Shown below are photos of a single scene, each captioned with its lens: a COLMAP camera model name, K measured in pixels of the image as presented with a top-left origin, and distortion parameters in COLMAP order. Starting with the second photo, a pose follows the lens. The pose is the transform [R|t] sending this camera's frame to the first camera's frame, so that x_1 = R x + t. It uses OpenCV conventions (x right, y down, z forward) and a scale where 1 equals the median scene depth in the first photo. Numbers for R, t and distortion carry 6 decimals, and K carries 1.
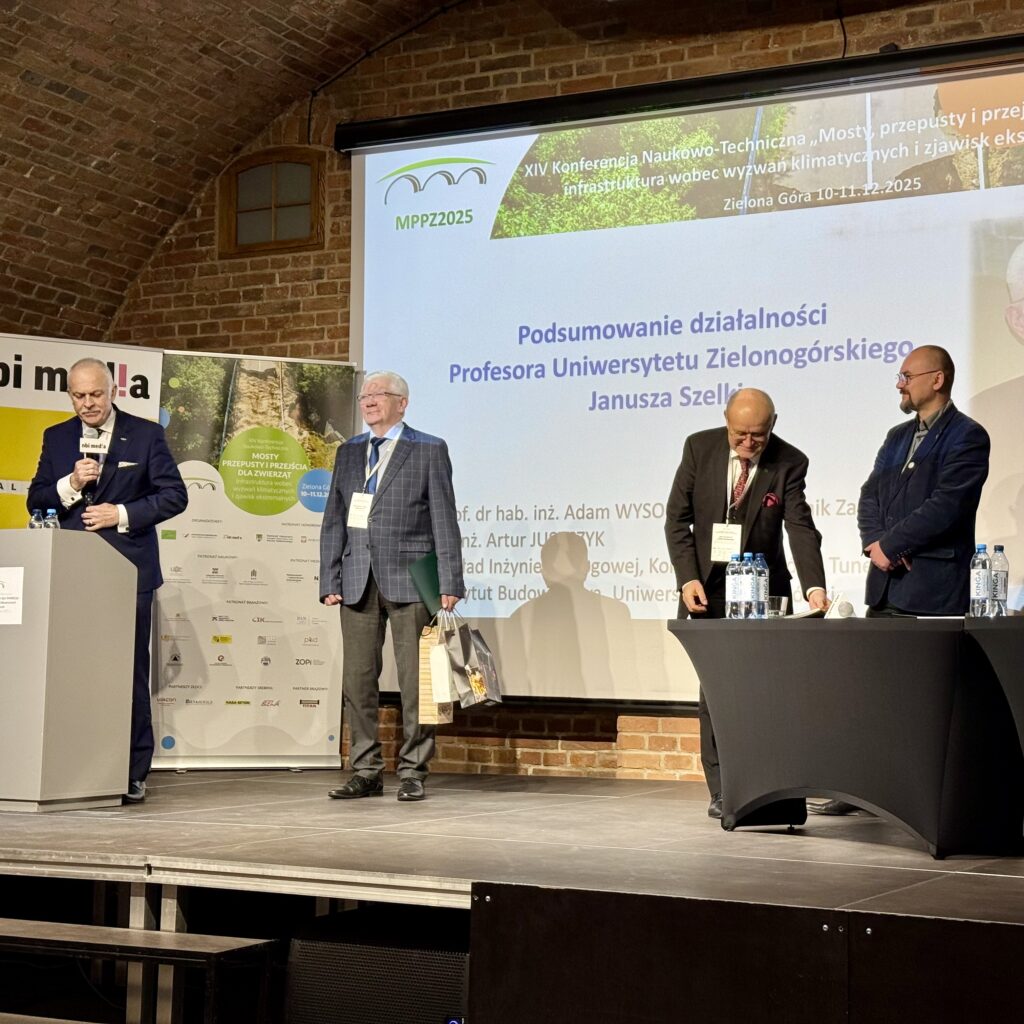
lens RADIAL K [[1869.0, 0, 598.8], [0, 1869.0, 514.4], [0, 0, 1]] dist [0.138884, -0.130460]
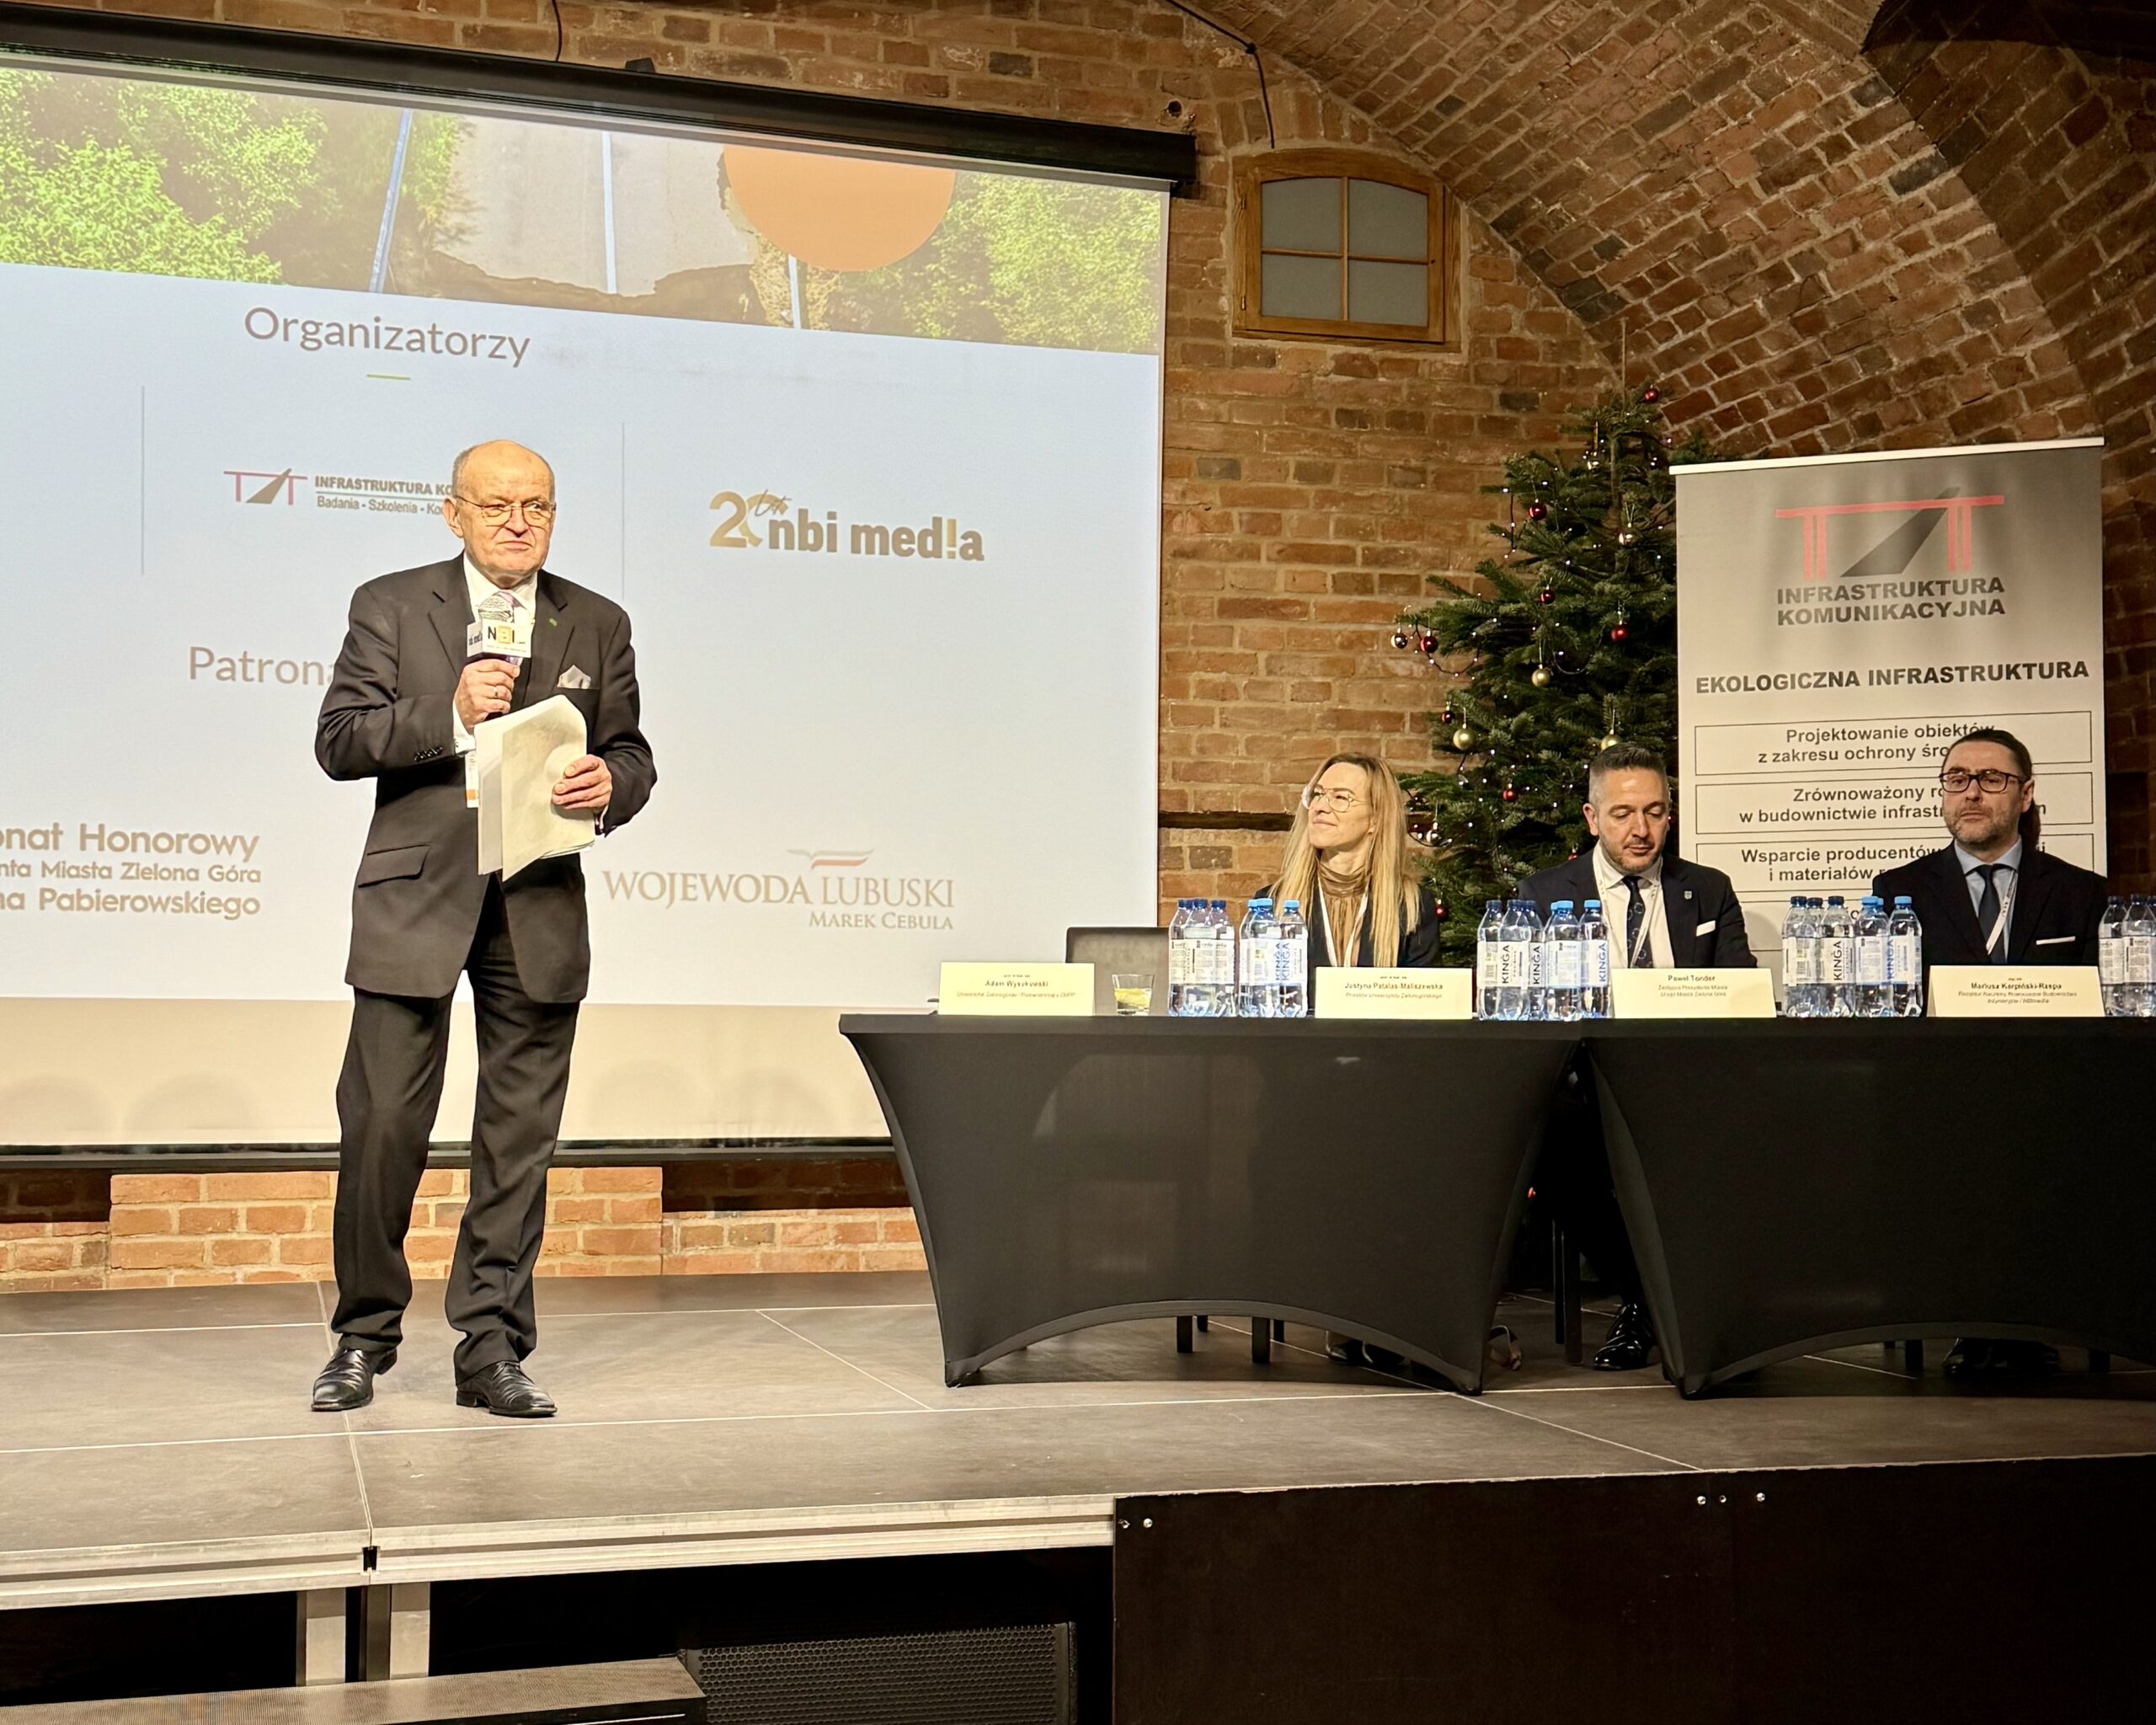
lens RADIAL K [[2819.6, 0, 1144.8], [0, 2819.6, 912.9], [0, 0, 1]] dist [0.225403, -0.551745]
pose [[0.723765, 0.013938, 0.689906, -0.350257], [-0.045390, 0.998592, 0.027443, -0.005208], [-0.688552, -0.051177, 0.723379, 0.190826]]
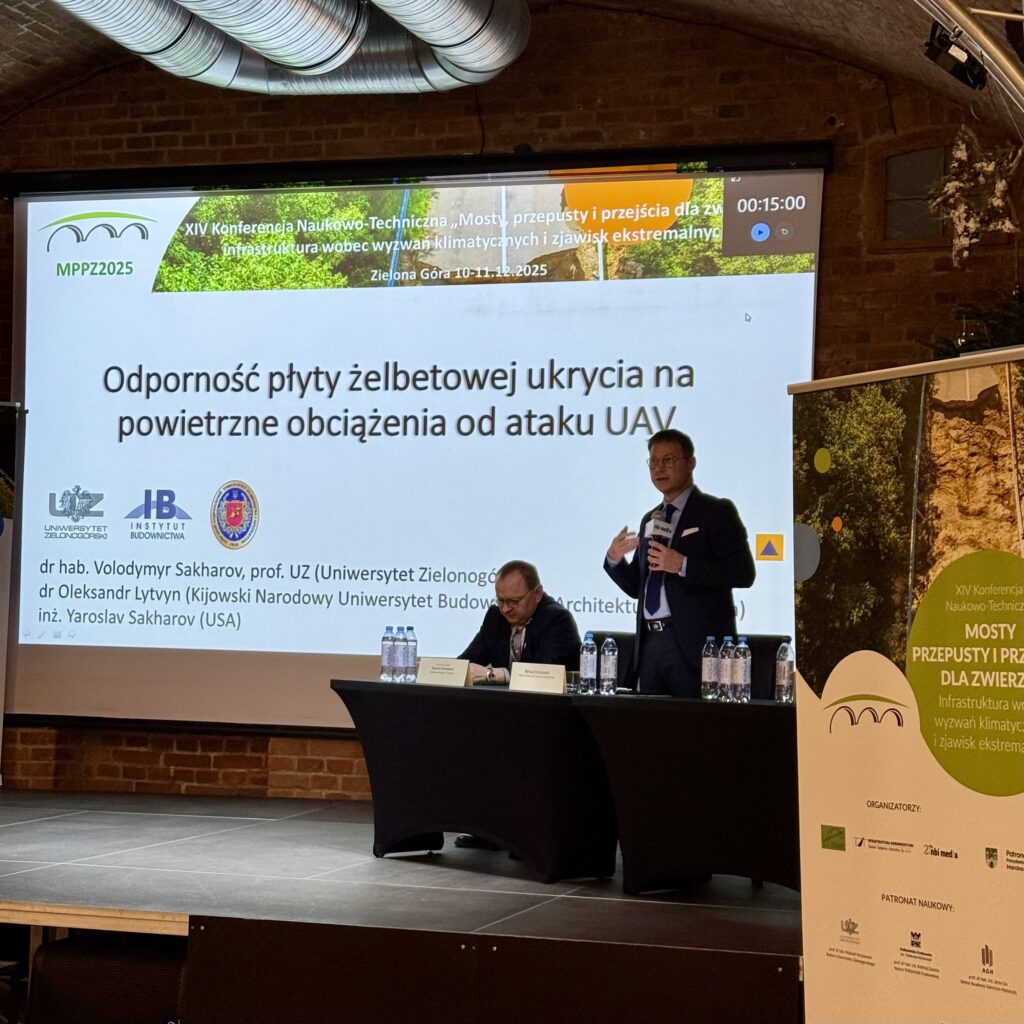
lens RADIAL K [[2092.4, 0, 508.5], [0, 2092.4, 523.4], [0, 0, 1]] dist [0.136138, 0.034665]
pose [[0.988646, 0.012071, 0.149777, -0.036774], [-0.017748, 0.999171, 0.036626, -0.066026], [-0.149210, -0.038869, 0.988041, -0.228841]]
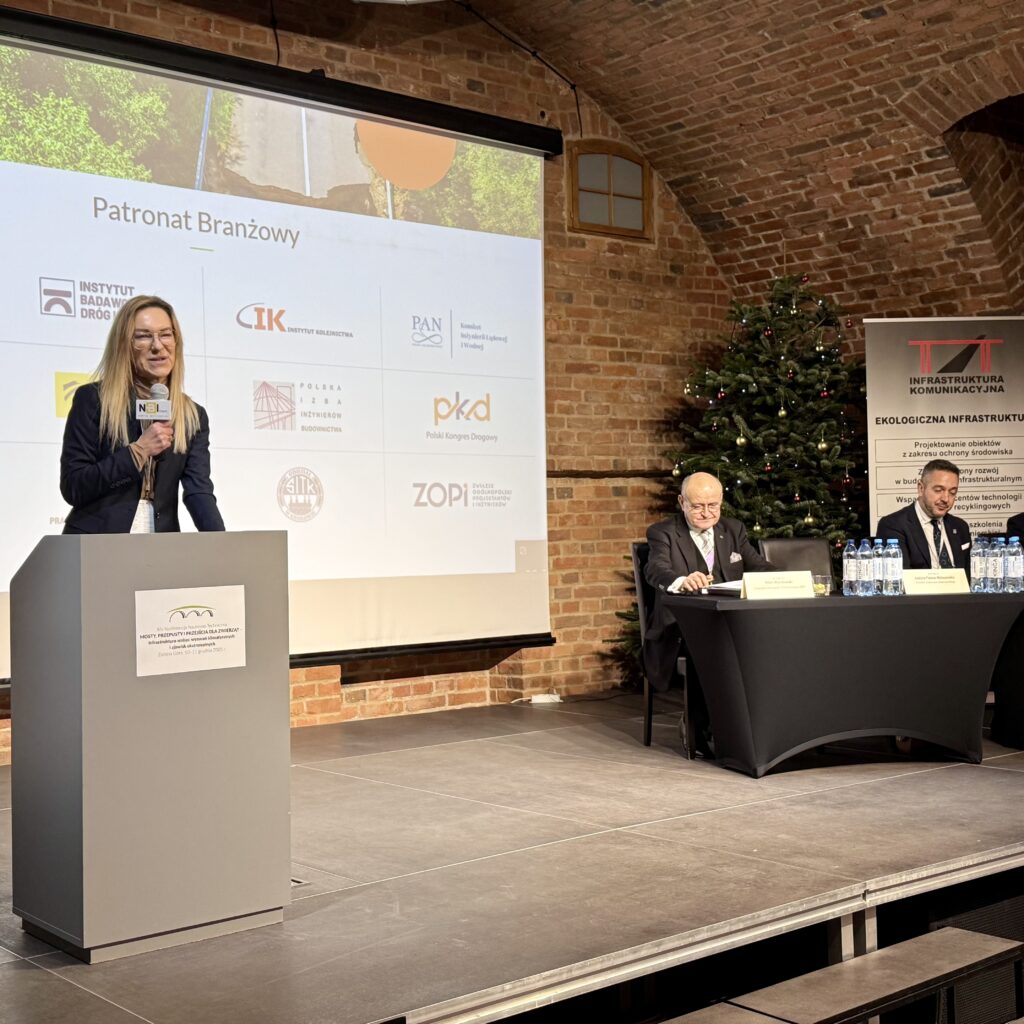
lens RADIAL K [[1479.5, 0, 512.0], [0, 1479.5, 512.0], [0, 0, 1]] dist [0.196093, -0.472443]
pose [[0.393415, -0.018153, 0.919182, -0.605696], [-0.047910, 0.998042, 0.040216, -0.024174], [-0.918112, -0.059859, 0.391775, 0.500382]]
